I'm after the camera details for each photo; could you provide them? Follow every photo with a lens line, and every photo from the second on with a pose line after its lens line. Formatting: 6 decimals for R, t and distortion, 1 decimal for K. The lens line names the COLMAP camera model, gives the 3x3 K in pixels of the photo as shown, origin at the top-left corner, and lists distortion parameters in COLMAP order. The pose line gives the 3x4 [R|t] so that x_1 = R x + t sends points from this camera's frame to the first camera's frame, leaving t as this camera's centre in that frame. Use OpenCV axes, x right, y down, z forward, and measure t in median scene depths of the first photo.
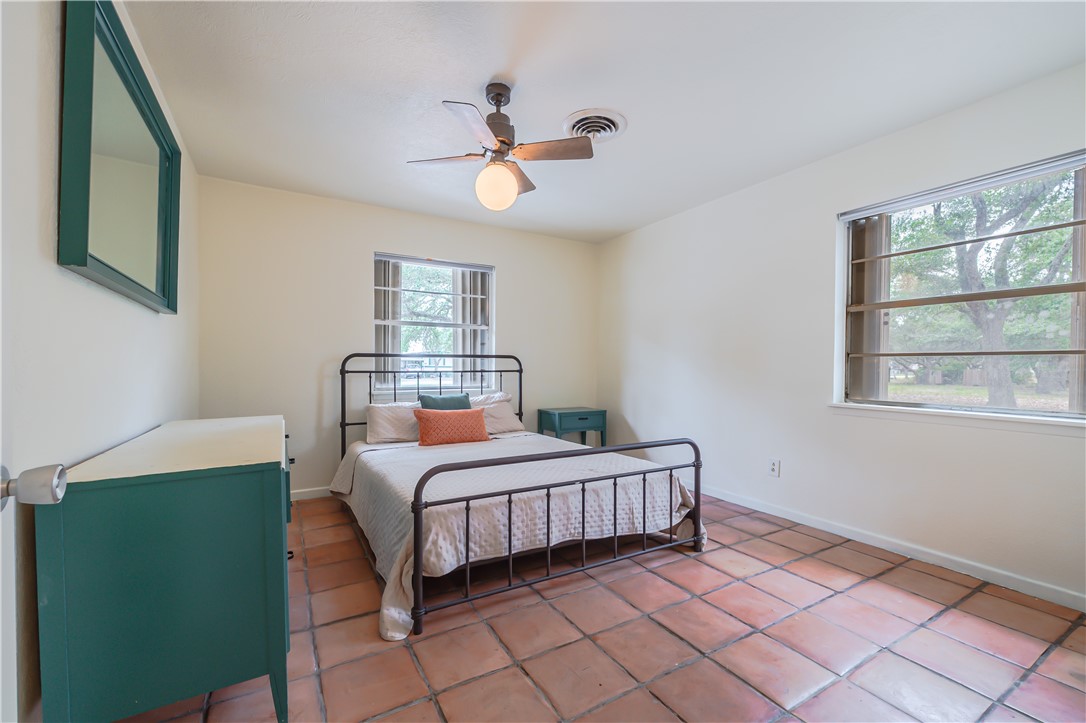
lens RADIAL K [[451.7, 0, 545.5], [0, 451.7, 350.1], [0, 0, 1]] dist [-0.021867, -0.000051]
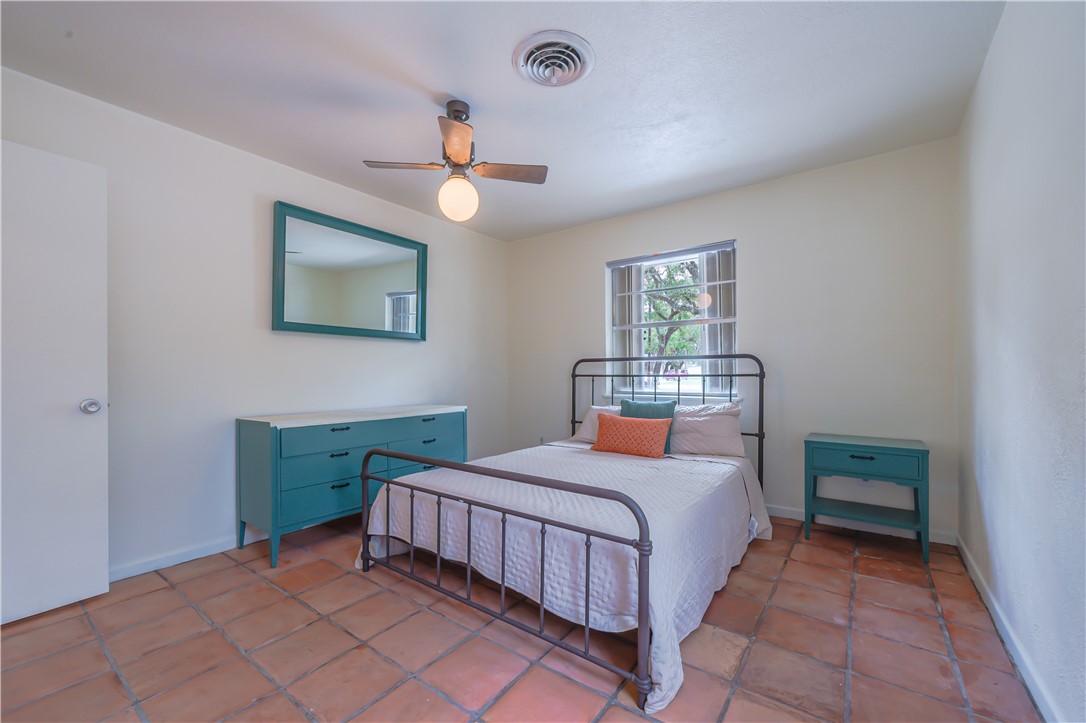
lens RADIAL K [[454.1, 0, 546.7], [0, 454.1, 353.8], [0, 0, 1]] dist [-0.002769, -0.000317]
pose [[0.364973, -0.040332, -0.930144, 0.552554], [0.042039, 0.998756, -0.026812, 0.019345], [0.930068, -0.029316, 0.366215, 0.470477]]
